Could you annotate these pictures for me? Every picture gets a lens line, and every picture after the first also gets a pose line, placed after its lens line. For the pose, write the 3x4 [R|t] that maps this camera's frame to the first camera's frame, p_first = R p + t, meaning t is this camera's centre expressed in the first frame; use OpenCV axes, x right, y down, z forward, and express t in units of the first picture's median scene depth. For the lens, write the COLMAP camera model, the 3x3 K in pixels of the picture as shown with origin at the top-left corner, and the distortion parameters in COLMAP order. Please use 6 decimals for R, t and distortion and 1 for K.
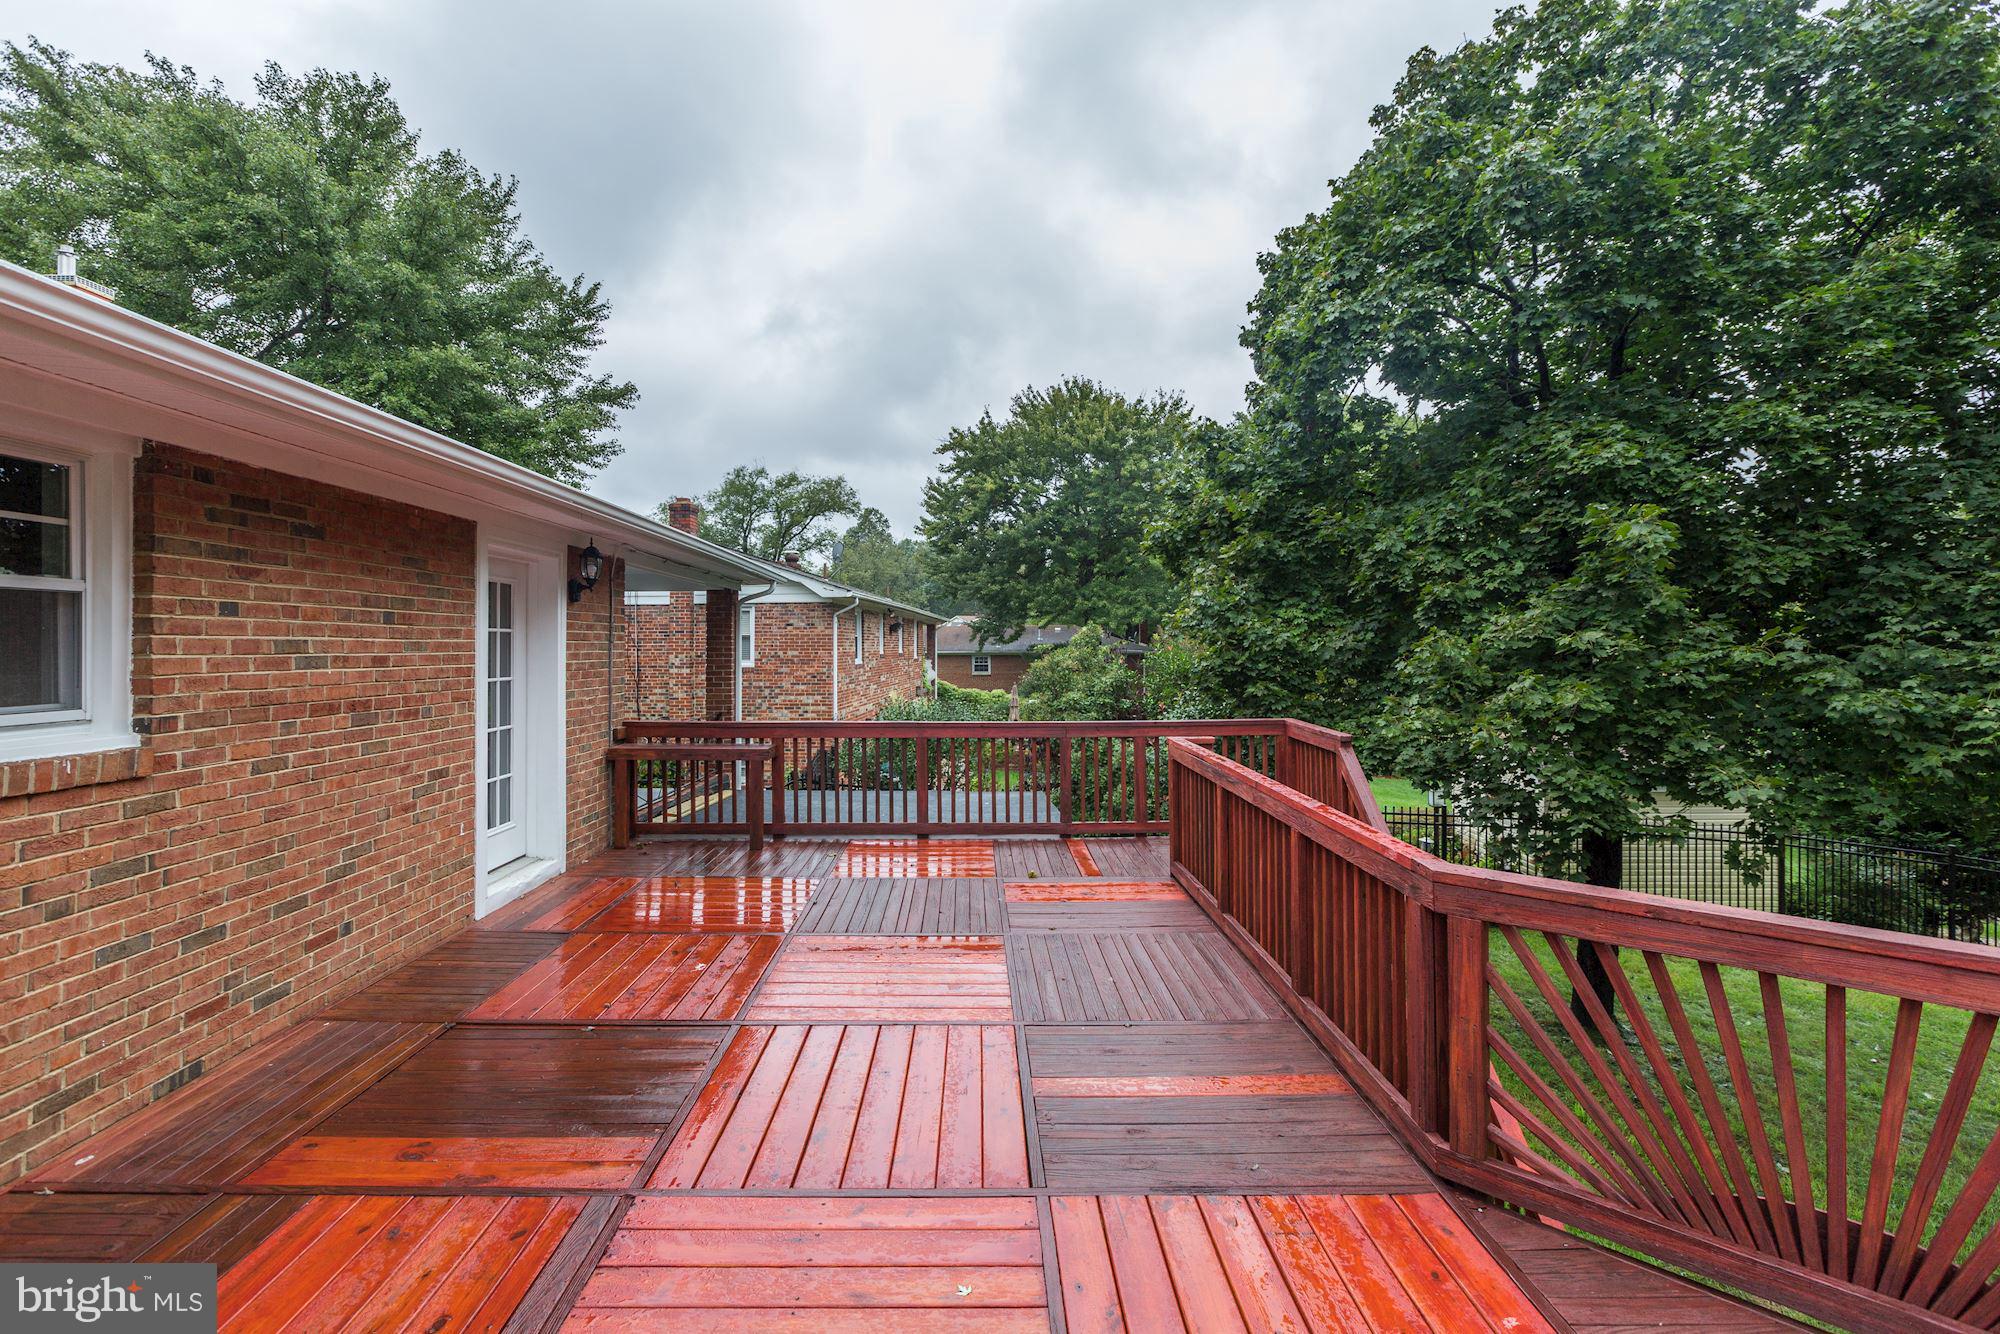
lens RADIAL K [[922.3, 0, 999.4], [0, 922.3, 646.1], [0, 0, 1]] dist [0.003982, 0.000562]
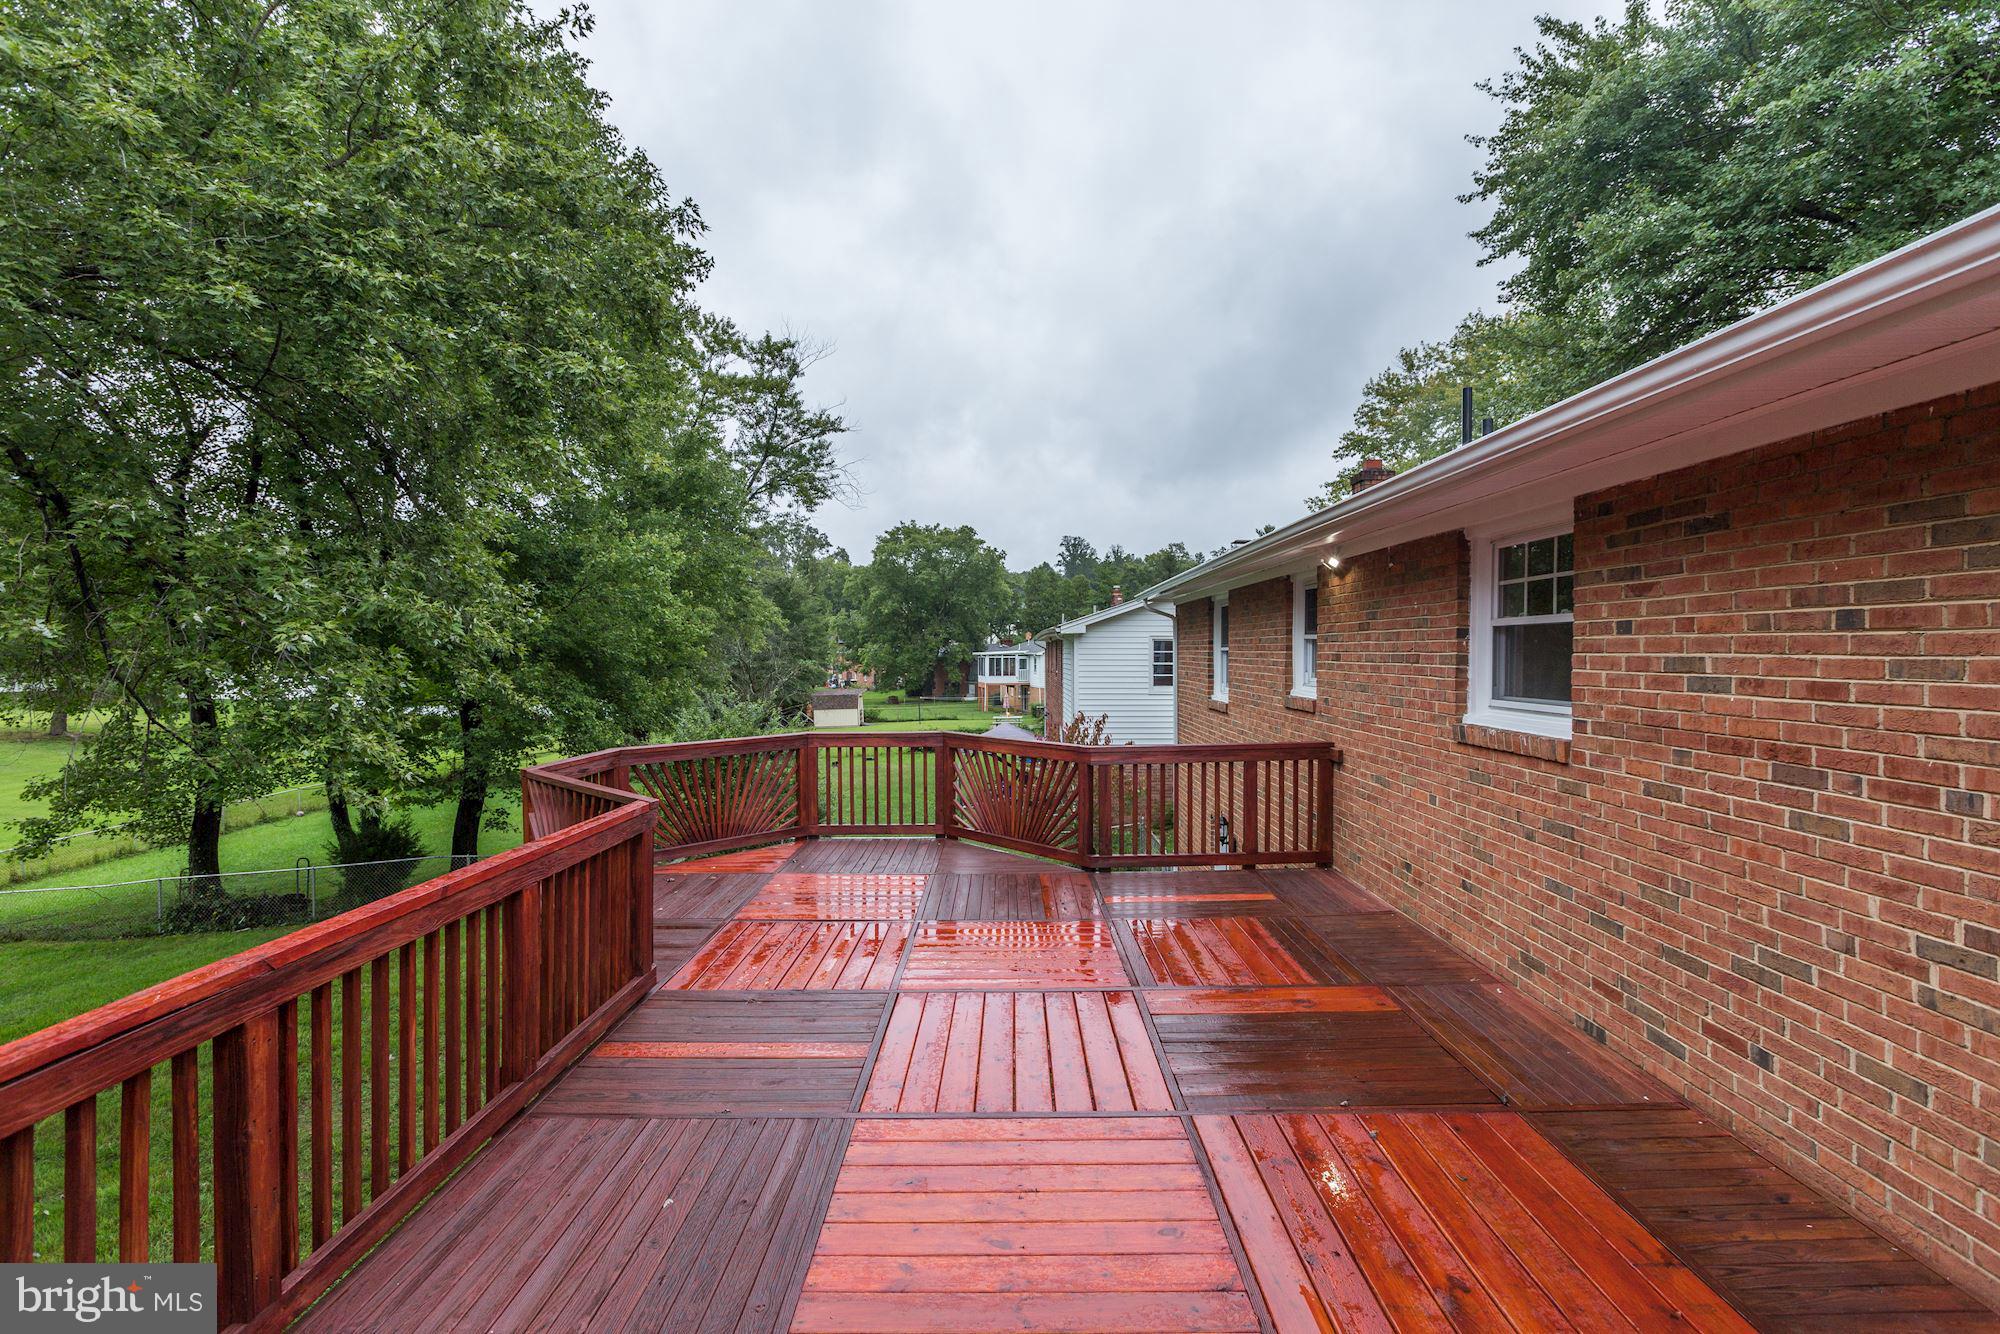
lens RADIAL K [[922.3, 0, 1000.3], [0, 922.3, 654.6], [0, 0, 1]] dist [0.003982, 0.000562]
pose [[-0.999121, 0.005644, 0.041543, -0.165367], [0.005782, 0.999978, 0.003198, -0.016315], [-0.041524, 0.003436, -0.999132, 1.988624]]
